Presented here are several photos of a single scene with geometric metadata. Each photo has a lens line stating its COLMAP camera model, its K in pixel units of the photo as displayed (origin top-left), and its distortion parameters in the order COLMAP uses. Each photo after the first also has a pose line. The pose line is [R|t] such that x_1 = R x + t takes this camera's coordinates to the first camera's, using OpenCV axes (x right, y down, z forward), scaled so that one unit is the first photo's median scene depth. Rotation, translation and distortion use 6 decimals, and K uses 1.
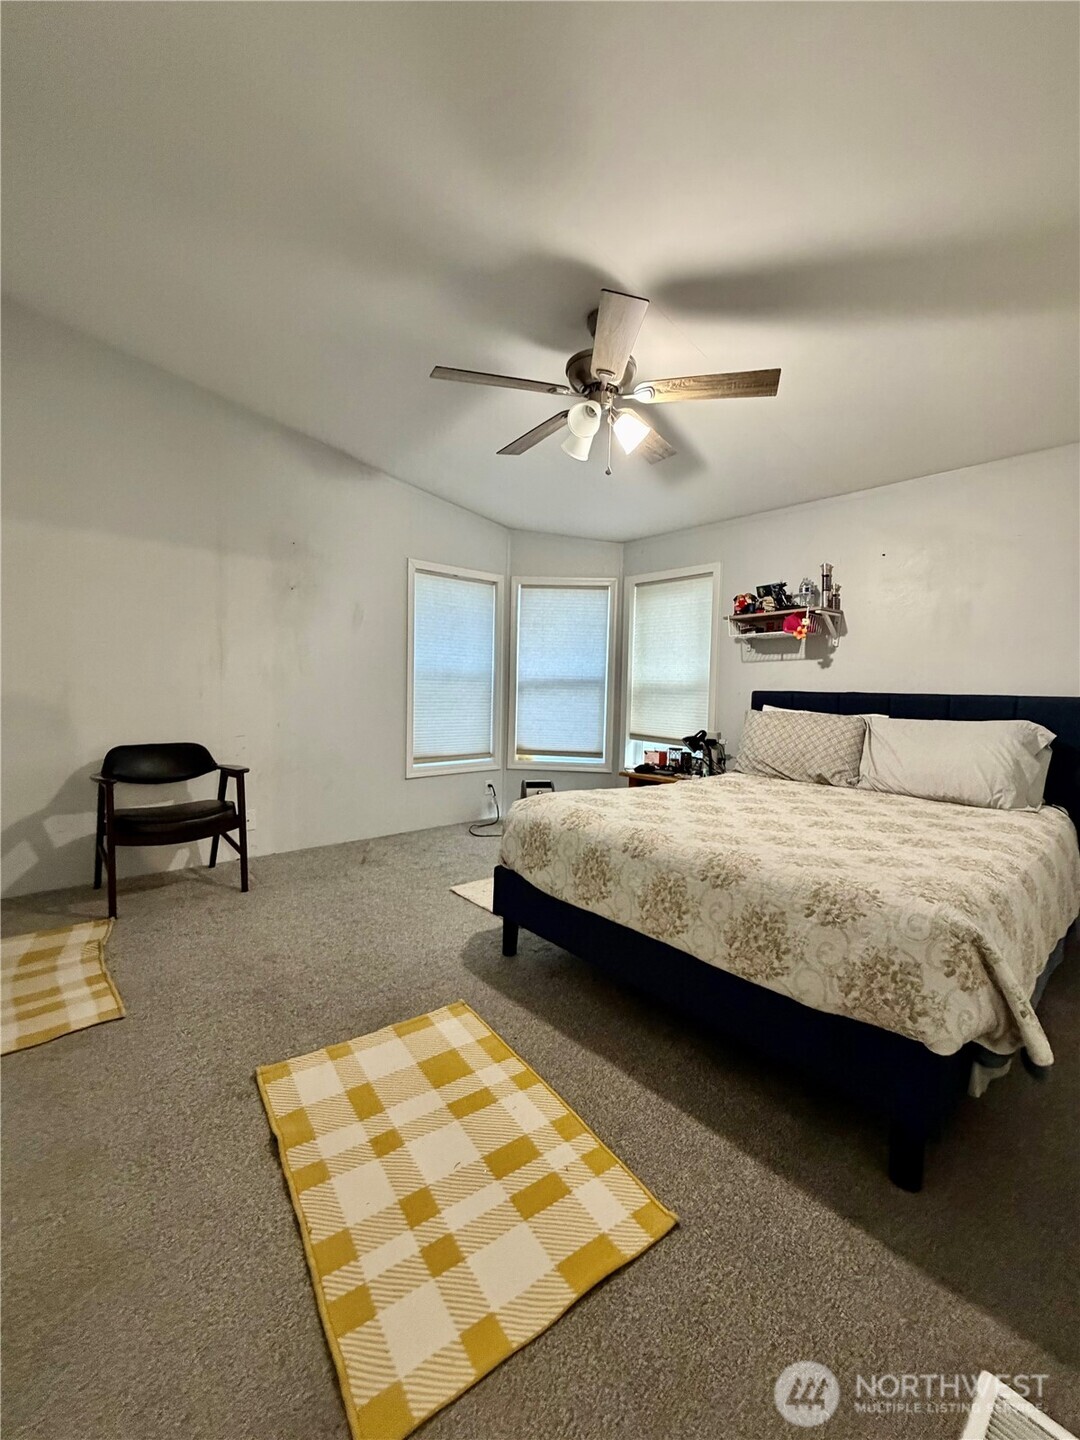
lens RADIAL K [[570.1, 0, 542.7], [0, 570.1, 719.1], [0, 0, 1]] dist [-0.000725, 0.000145]
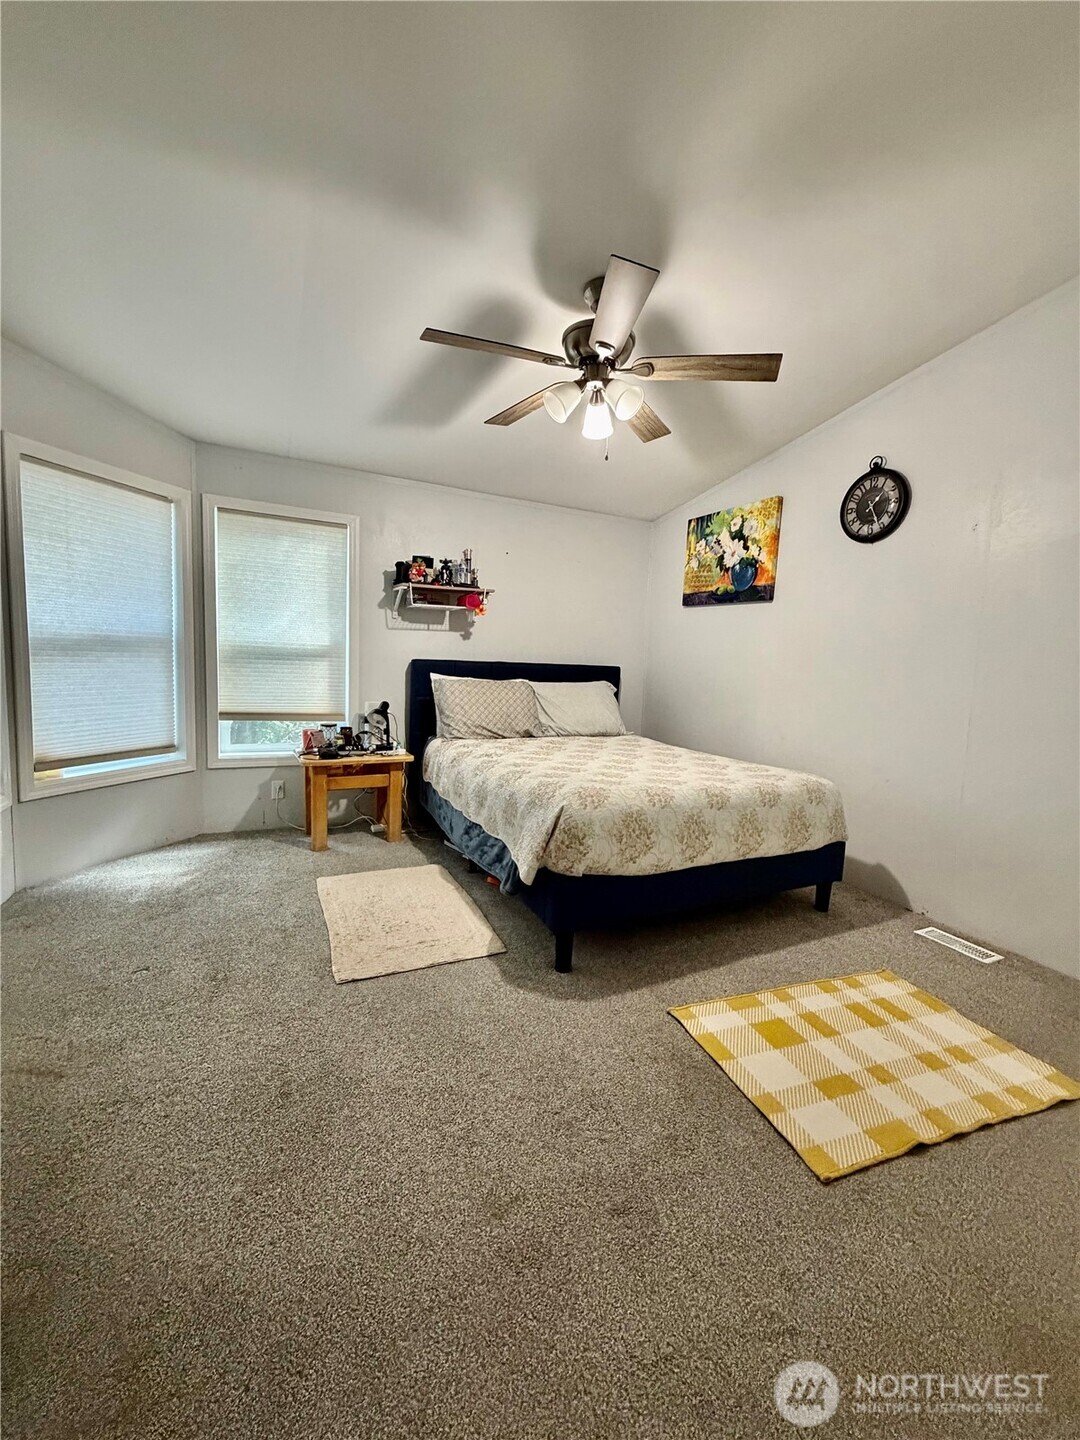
lens RADIAL K [[570.1, 0, 542.9], [0, 570.1, 718.7], [0, 0, 1]] dist [-0.000725, 0.000145]
pose [[0.269273, -0.113453, 0.956358, -0.662923], [0.017156, 0.993444, 0.113022, -0.065035], [-0.962911, -0.014026, 0.269454, 0.594812]]
